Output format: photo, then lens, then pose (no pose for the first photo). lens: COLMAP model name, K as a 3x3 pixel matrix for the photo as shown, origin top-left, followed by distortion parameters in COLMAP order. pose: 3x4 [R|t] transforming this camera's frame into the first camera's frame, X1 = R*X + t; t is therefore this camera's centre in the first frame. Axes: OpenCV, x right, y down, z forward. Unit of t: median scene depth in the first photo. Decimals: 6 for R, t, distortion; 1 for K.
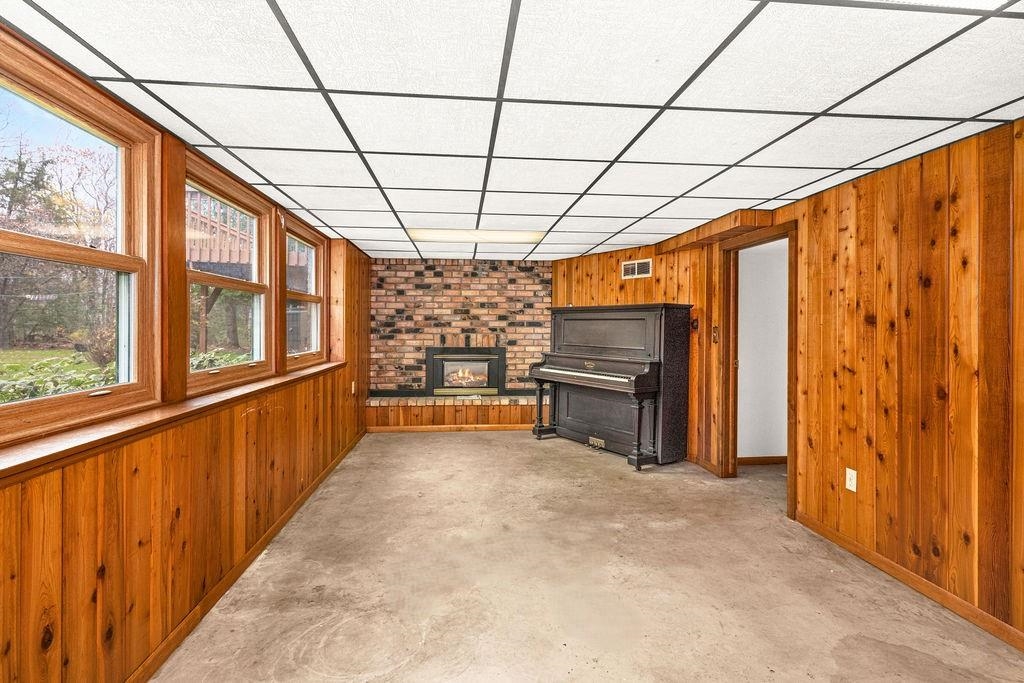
lens RADIAL K [[491.6, 0, 515.9], [0, 491.6, 331.0], [0, 0, 1]] dist [0.006442, -0.000576]
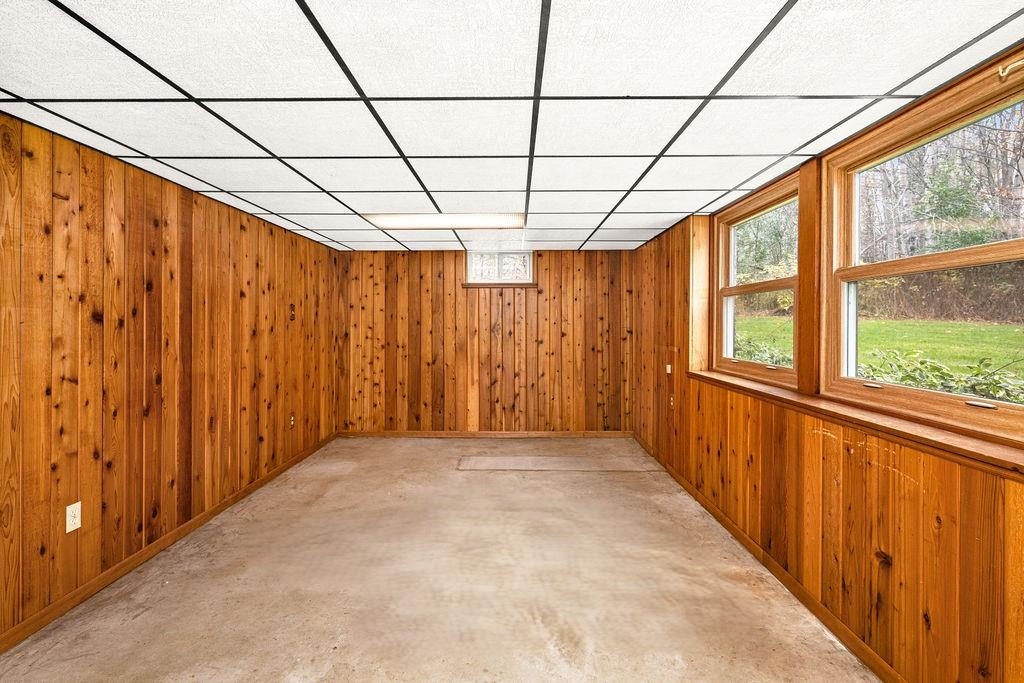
lens RADIAL K [[491.6, 0, 512.3], [0, 491.6, 335.8], [0, 0, 1]] dist [0.006442, -0.000576]
pose [[-0.992942, -0.006096, 0.118448, -0.123822], [-0.001702, 0.999308, 0.037160, -0.023388], [-0.118592, 0.036697, -0.992265, 1.775494]]
